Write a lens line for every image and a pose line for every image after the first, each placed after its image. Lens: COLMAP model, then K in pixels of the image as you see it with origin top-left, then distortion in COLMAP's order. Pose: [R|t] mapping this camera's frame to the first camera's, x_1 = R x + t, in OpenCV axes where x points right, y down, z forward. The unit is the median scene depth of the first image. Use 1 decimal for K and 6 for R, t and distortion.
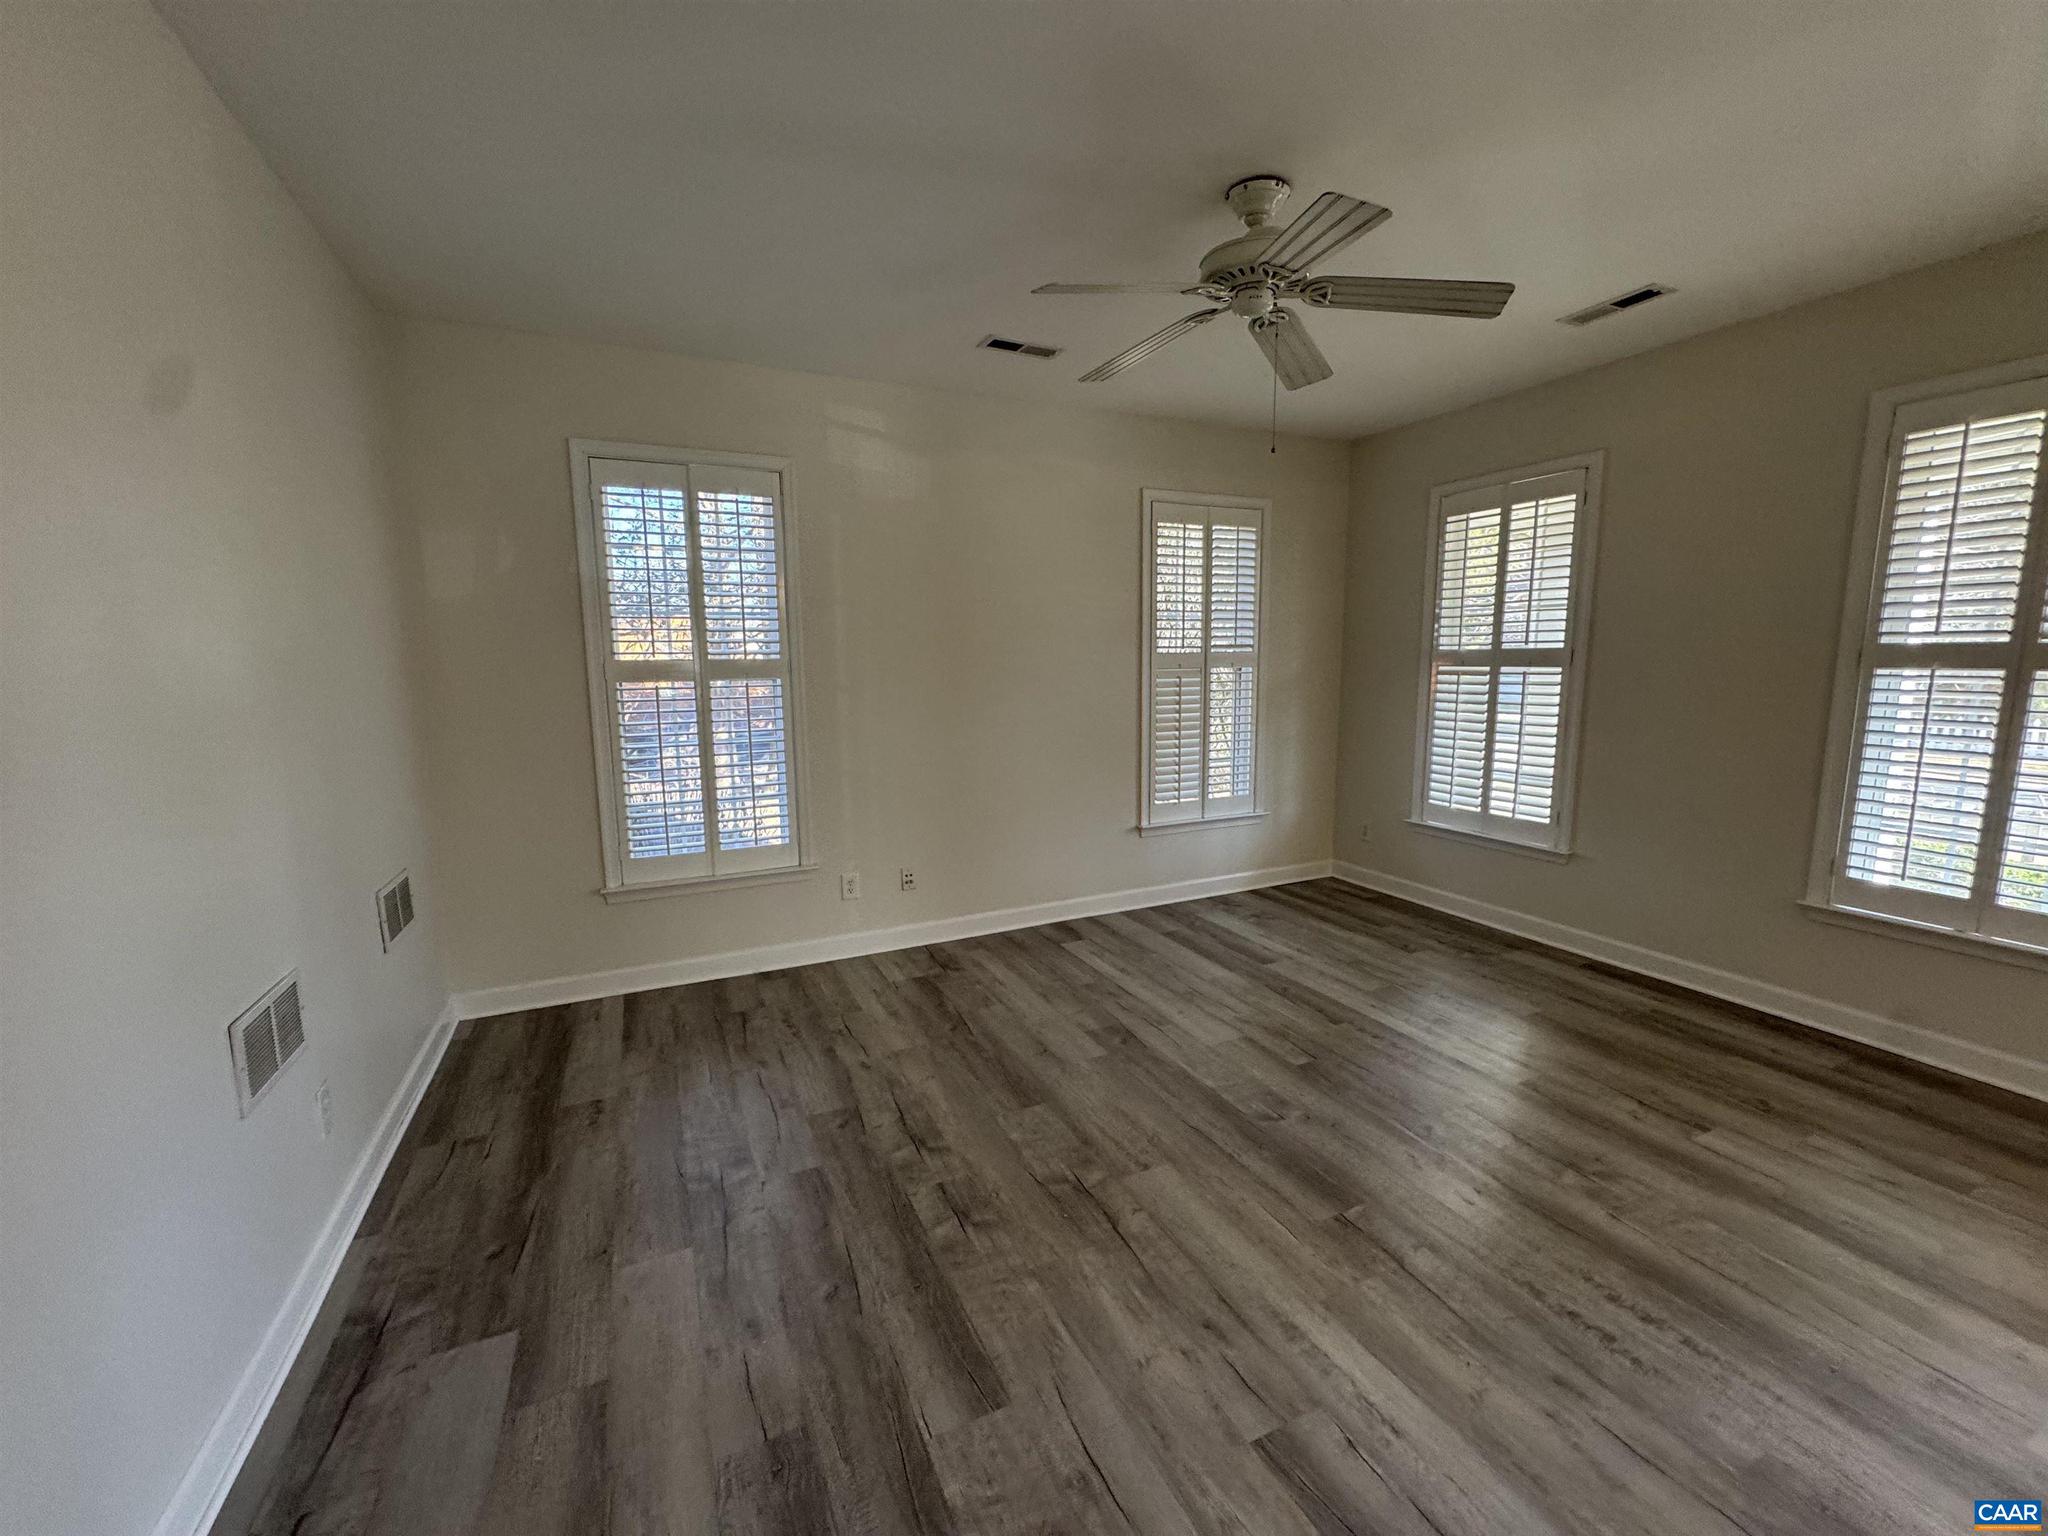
lens RADIAL K [[818.1, 0, 1024.6], [0, 818.1, 771.0], [0, 0, 1]] dist [0.000100, 0.000346]
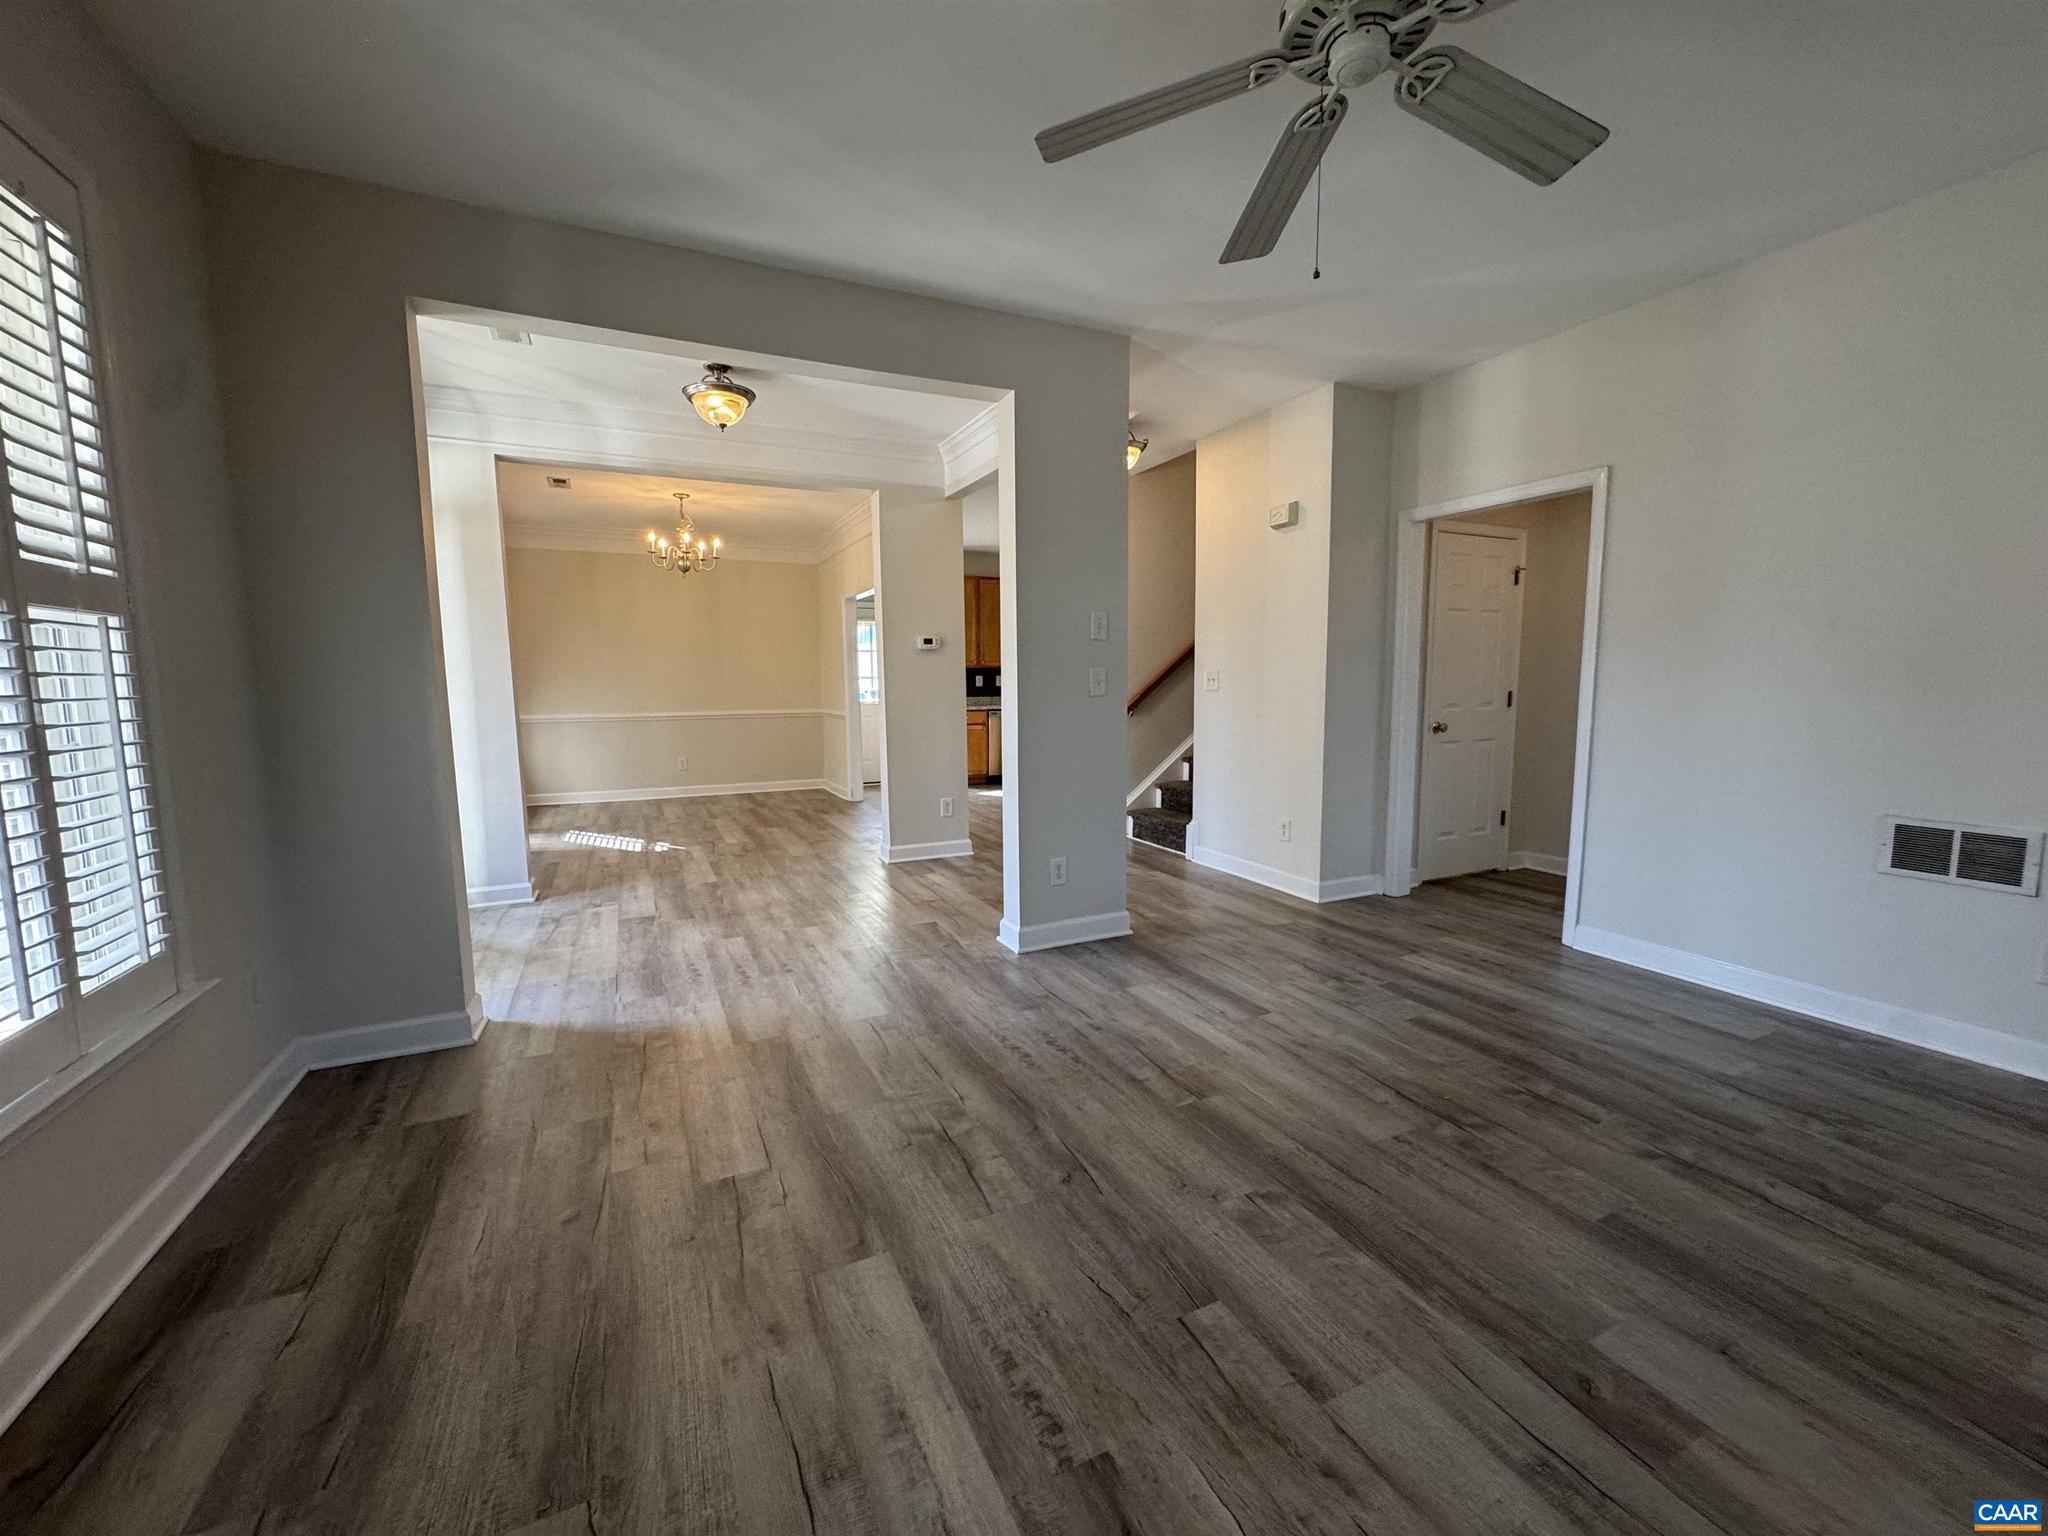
lens RADIAL K [[818.1, 0, 1023.9], [0, 818.1, 764.1], [0, 0, 1]] dist [0.000100, 0.000346]
pose [[-0.999802, 0.018377, -0.007618, 0.582256], [0.015960, 0.969561, 0.244329, -0.165430], [0.011876, 0.244159, -0.969663, 1.825482]]
